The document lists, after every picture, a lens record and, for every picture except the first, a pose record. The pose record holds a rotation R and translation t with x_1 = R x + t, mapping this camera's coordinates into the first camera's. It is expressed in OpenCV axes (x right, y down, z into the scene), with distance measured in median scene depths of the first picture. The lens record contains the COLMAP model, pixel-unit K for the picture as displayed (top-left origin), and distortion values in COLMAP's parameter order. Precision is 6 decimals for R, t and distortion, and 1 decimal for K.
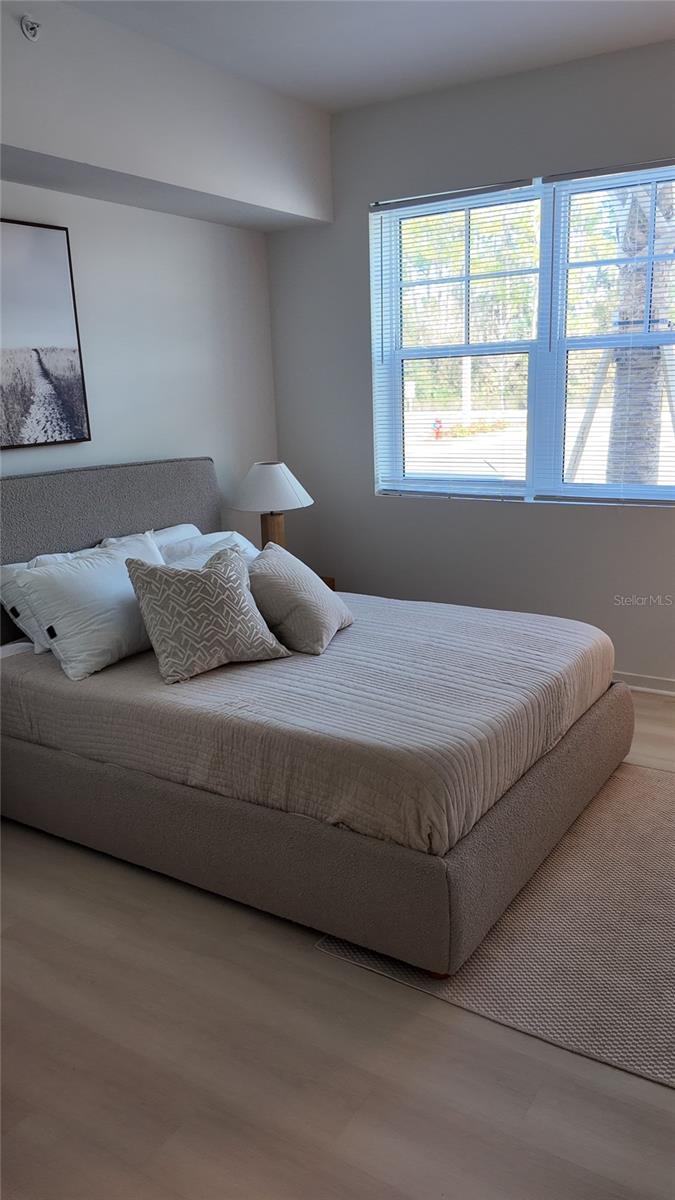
lens RADIAL K [[875.7, 0, 342.4], [0, 875.7, 606.1], [0, 0, 1]] dist [0.139576, -0.225838]
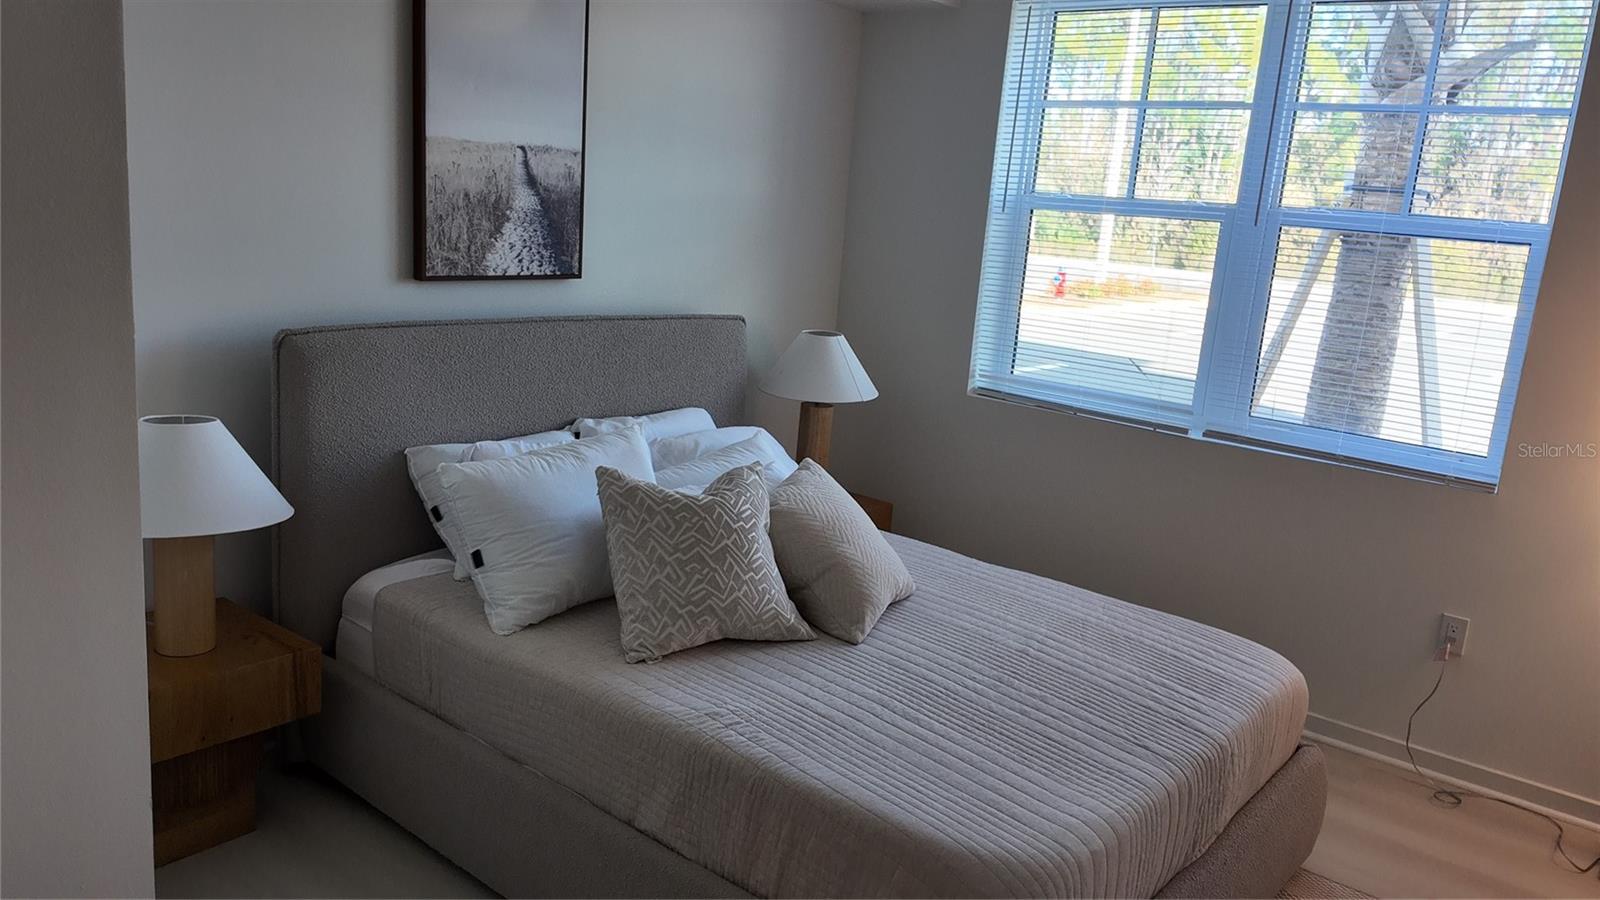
lens RADIAL K [[1167.7, 0, 800.0], [0, 1167.7, 450.0], [0, 0, 1]] dist [0.139576, -0.225838]
pose [[0.987397, 0.131869, -0.087509, -0.009465], [-0.134768, 0.990480, -0.028065, -0.054400], [0.082975, 0.039505, 0.995768, 0.089662]]
